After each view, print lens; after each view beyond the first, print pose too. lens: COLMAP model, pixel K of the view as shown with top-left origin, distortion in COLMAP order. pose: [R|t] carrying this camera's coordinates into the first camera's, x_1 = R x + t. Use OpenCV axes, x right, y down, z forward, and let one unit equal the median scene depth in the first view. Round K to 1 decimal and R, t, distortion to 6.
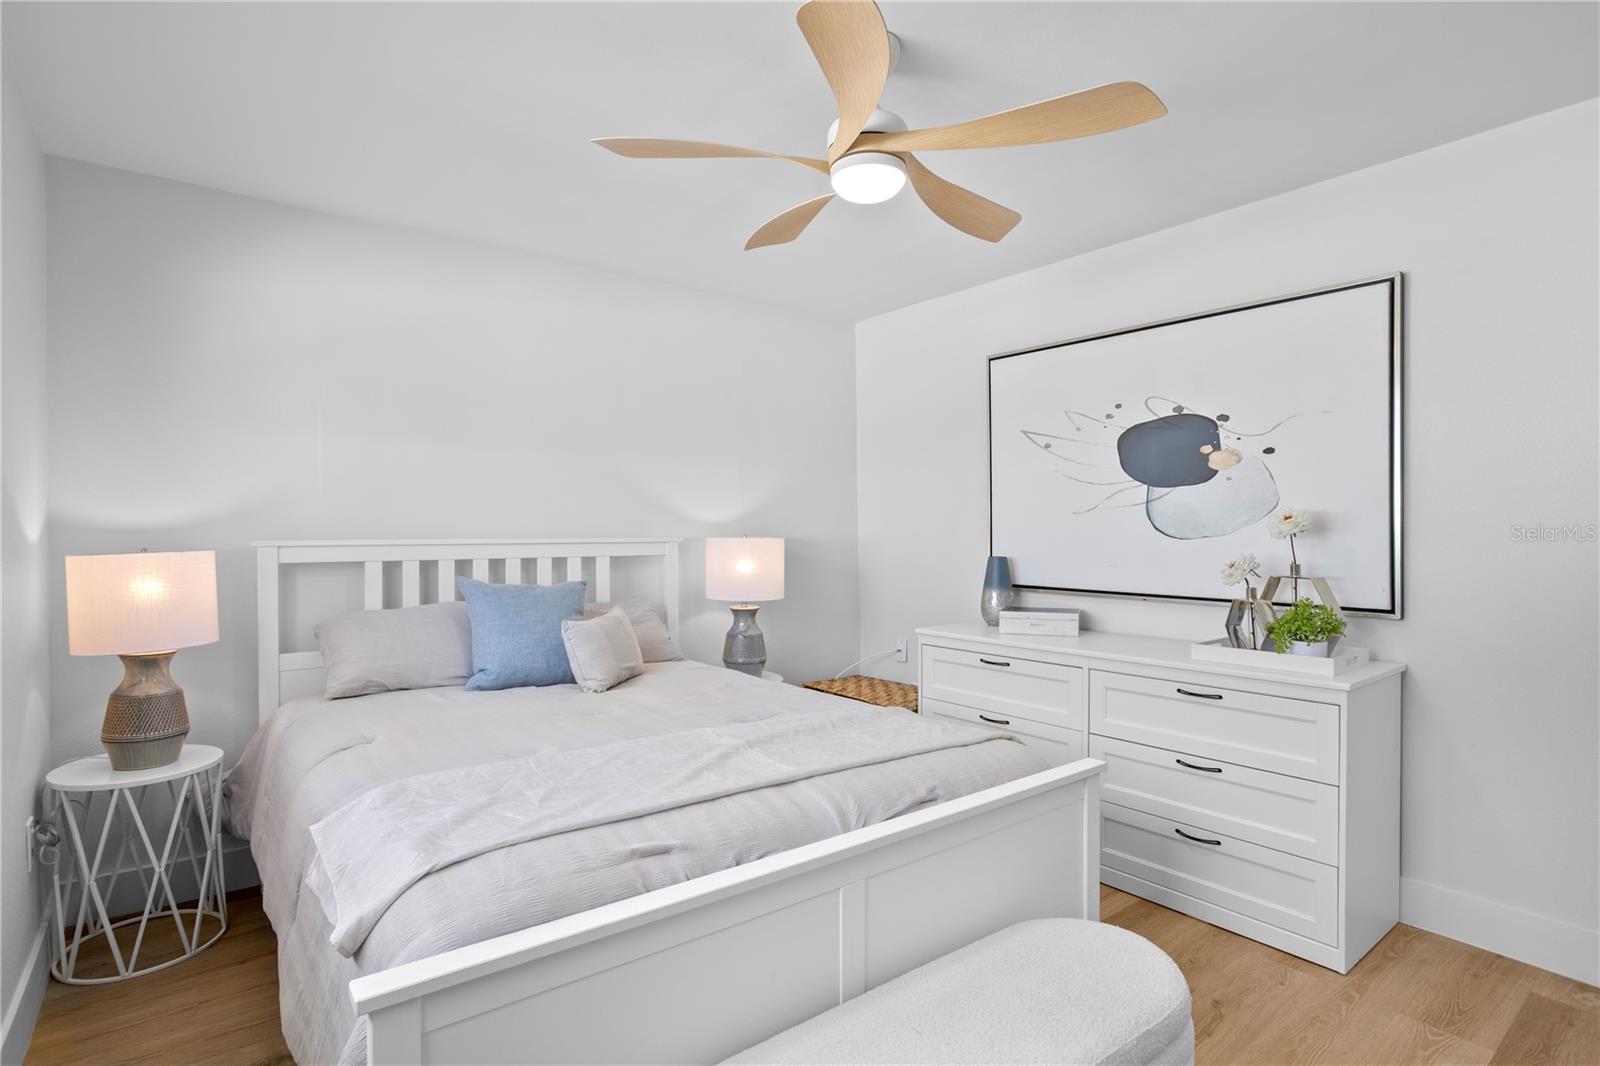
lens RADIAL K [[825.4, 0, 800.0], [0, 825.4, 533.0], [0, 0, 1]] dist [0.000799, 0.000097]
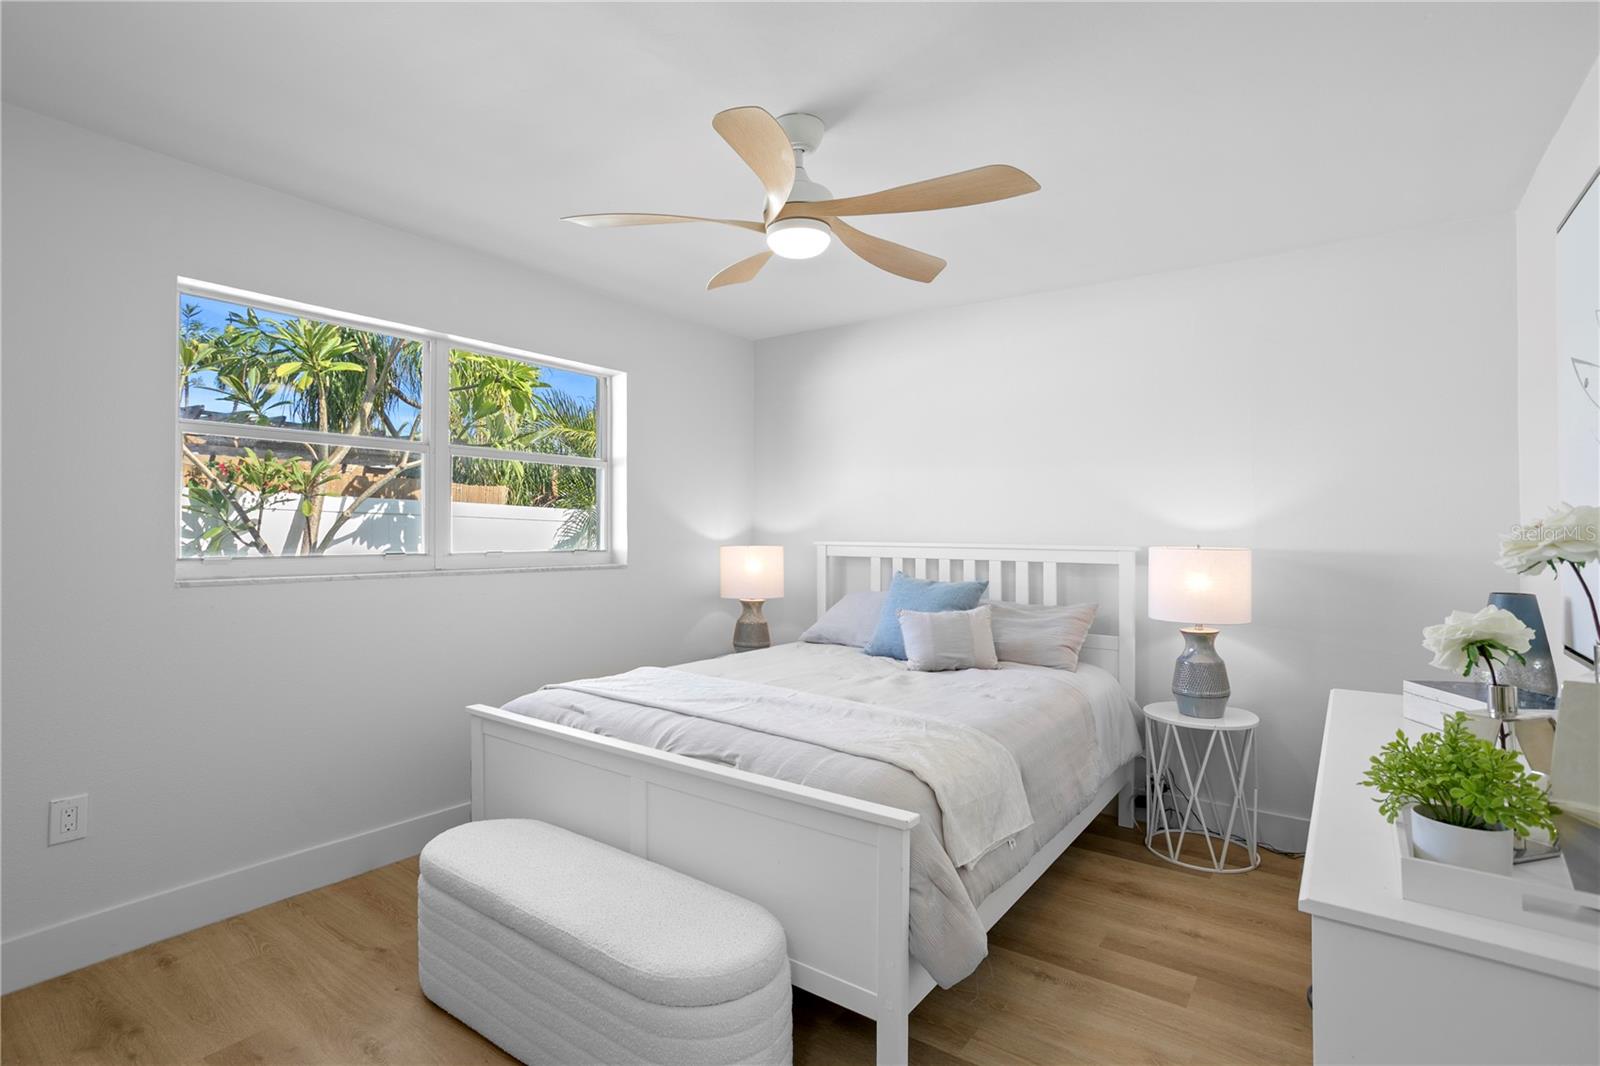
lens RADIAL K [[761.6, 0, 760.9], [0, 761.6, 537.1], [0, 0, 1]] dist [-0.062922, 0.000222]
pose [[0.241360, 0.009443, -0.970390, 0.744828], [-0.004574, 0.999953, 0.008593, -0.011396], [0.970425, 0.002365, 0.241392, 0.461561]]
